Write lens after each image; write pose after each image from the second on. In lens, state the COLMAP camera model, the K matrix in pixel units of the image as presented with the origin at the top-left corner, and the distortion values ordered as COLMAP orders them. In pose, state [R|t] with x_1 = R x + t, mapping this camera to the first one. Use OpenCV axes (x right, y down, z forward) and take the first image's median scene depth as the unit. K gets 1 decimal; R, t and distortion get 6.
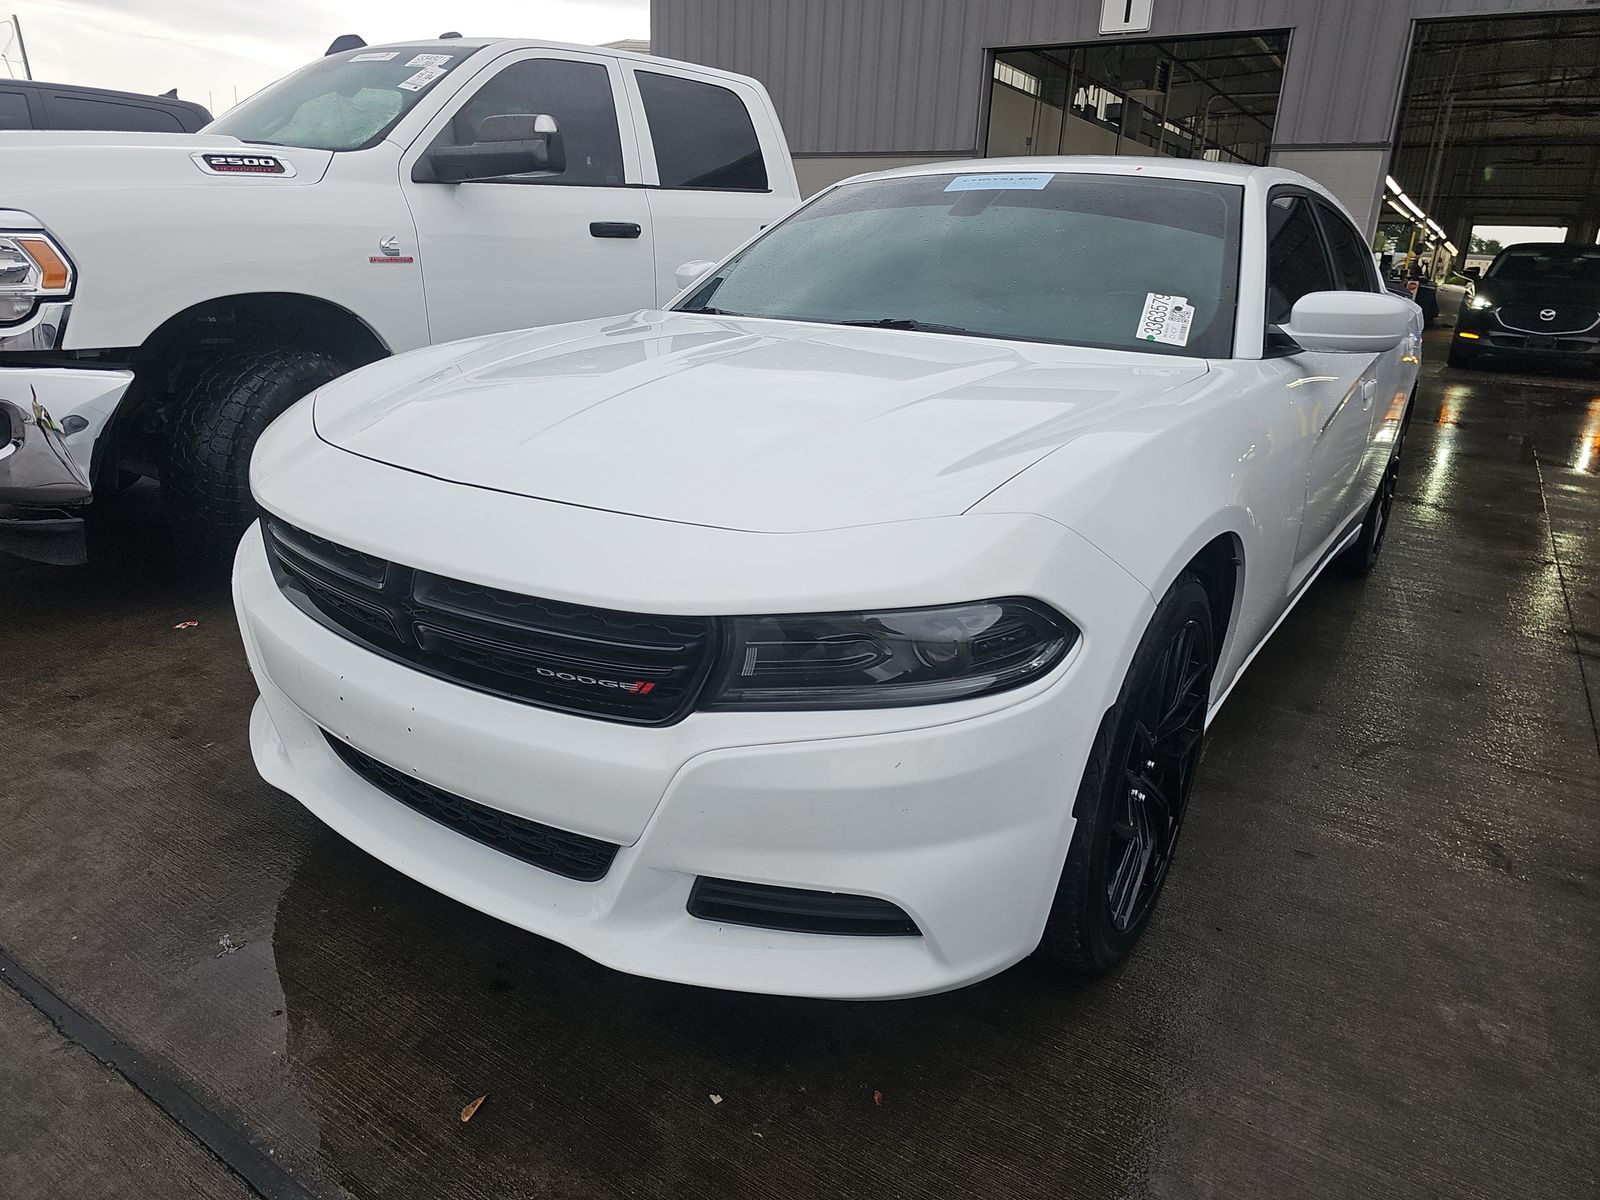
lens RADIAL K [[1113.3, 0, 800.0], [0, 1113.3, 600.0], [0, 0, 1]] dist [0.048985, -0.049389]
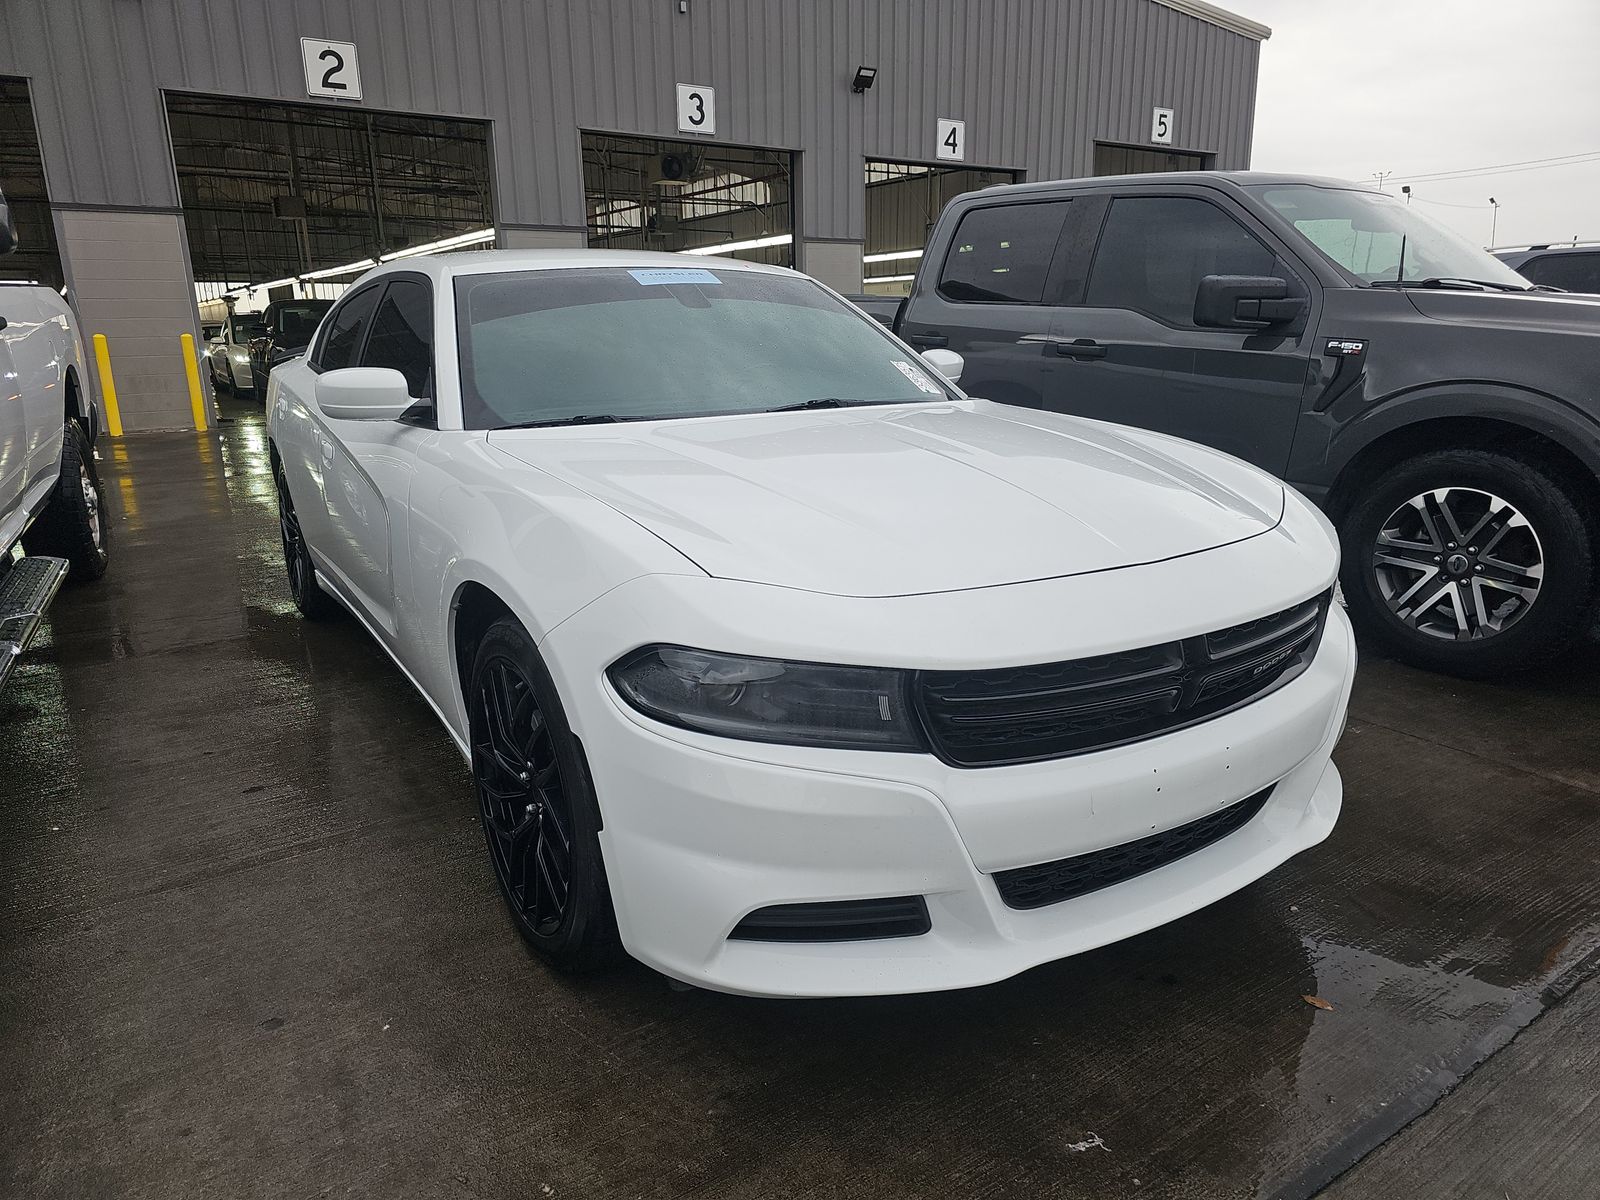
lens RADIAL K [[1113.3, 0, 800.0], [0, 1113.3, 600.0], [0, 0, 1]] dist [0.048985, -0.049389]
pose [[0.342432, -0.271109, 0.899578, -0.708587], [0.305882, 0.937470, 0.166092, -0.176824], [-0.888356, 0.218290, 0.403947, 0.418958]]
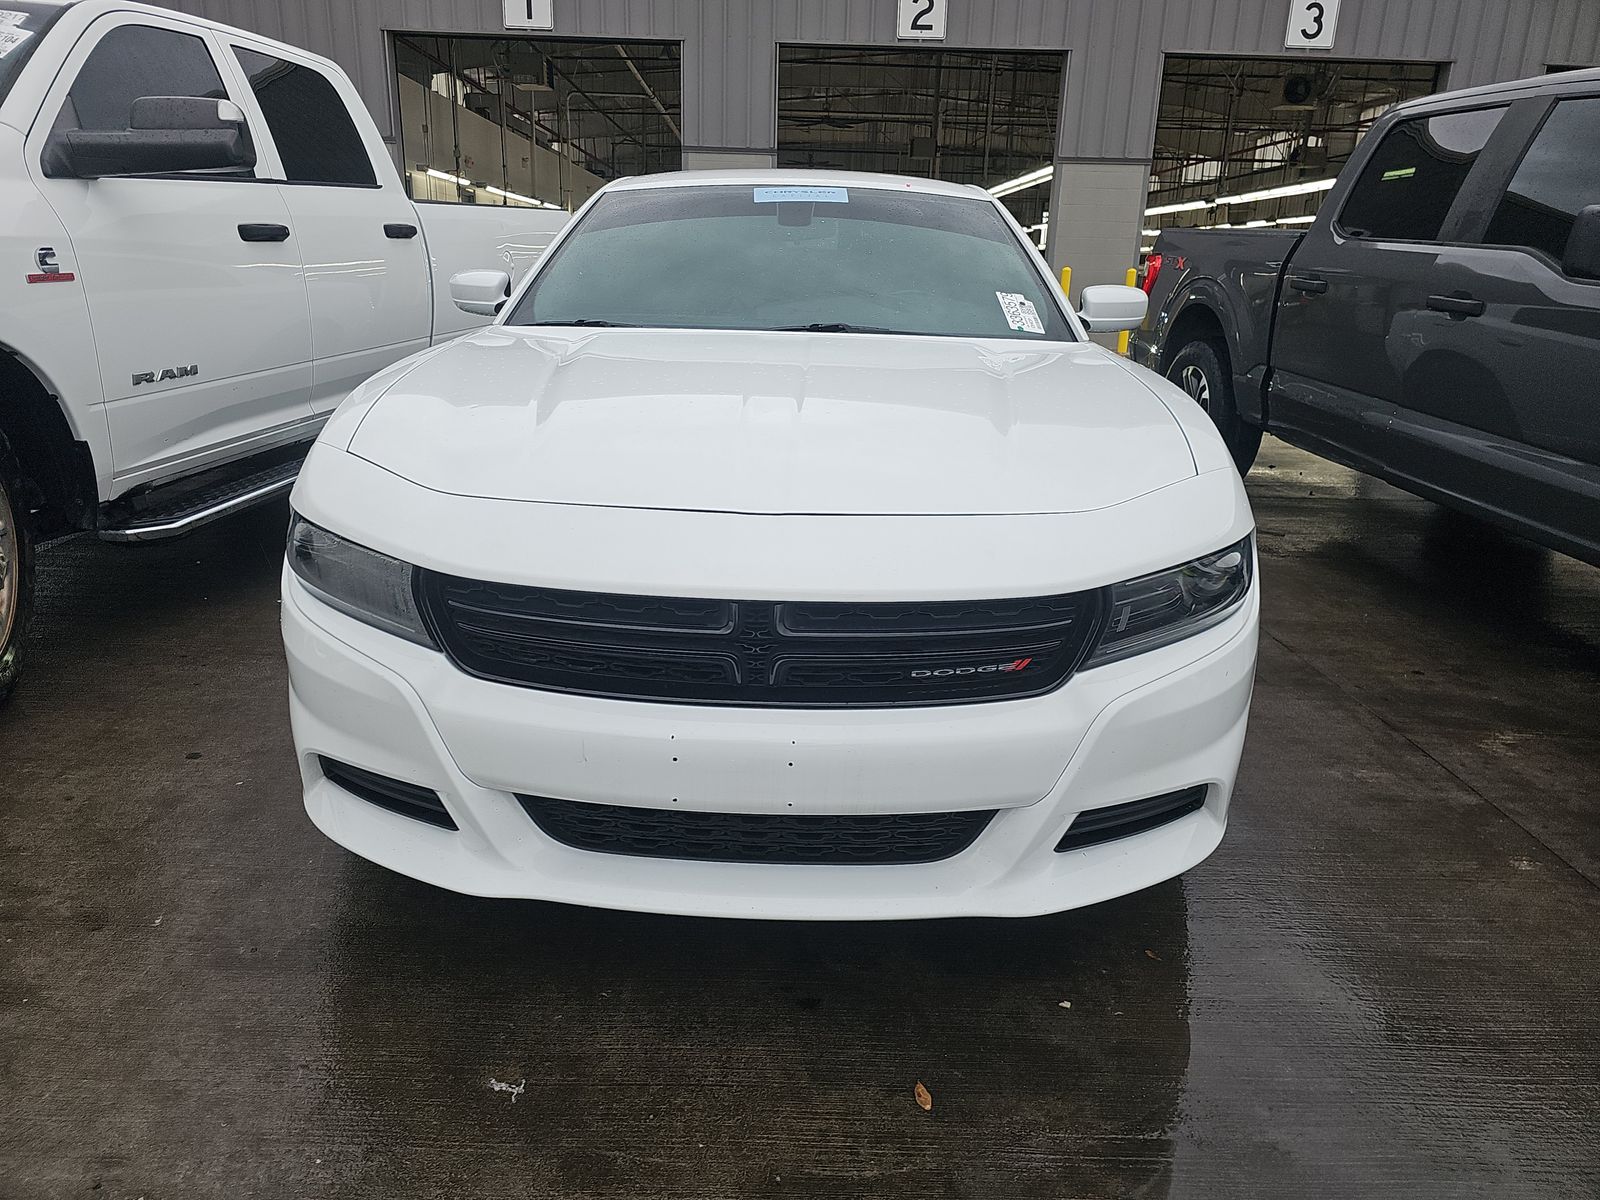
lens RADIAL K [[1113.3, 0, 800.0], [0, 1113.3, 600.0], [0, 0, 1]] dist [0.048985, -0.049389]
pose [[0.817237, -0.186648, 0.545240, -0.408042], [0.179697, 0.981462, 0.066638, -0.044163], [-0.547570, 0.043519, 0.835627, 0.078465]]
